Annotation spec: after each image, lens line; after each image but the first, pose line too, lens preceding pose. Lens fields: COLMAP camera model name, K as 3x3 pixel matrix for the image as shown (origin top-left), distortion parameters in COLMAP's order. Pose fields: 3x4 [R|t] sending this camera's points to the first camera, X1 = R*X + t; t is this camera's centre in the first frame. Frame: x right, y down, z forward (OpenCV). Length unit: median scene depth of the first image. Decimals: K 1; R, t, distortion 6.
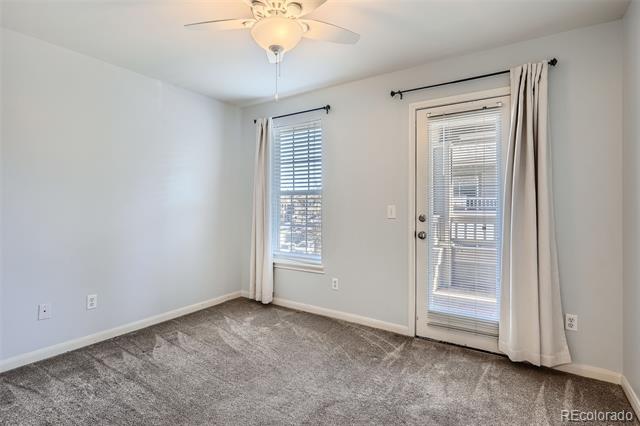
lens RADIAL K [[315.7, 0, 319.1], [0, 315.7, 210.2], [0, 0, 1]] dist [0.006088, -0.000947]
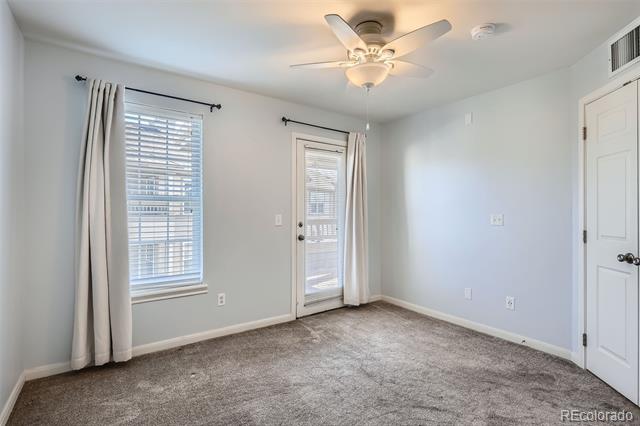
lens RADIAL K [[315.7, 0, 319.3], [0, 315.7, 212.6], [0, 0, 1]] dist [0.006088, -0.000947]
pose [[0.351814, -0.012358, 0.935988, -0.841697], [0.002215, 0.999921, 0.012369, -0.038404], [-0.936067, -0.002278, 0.351813, 0.477999]]
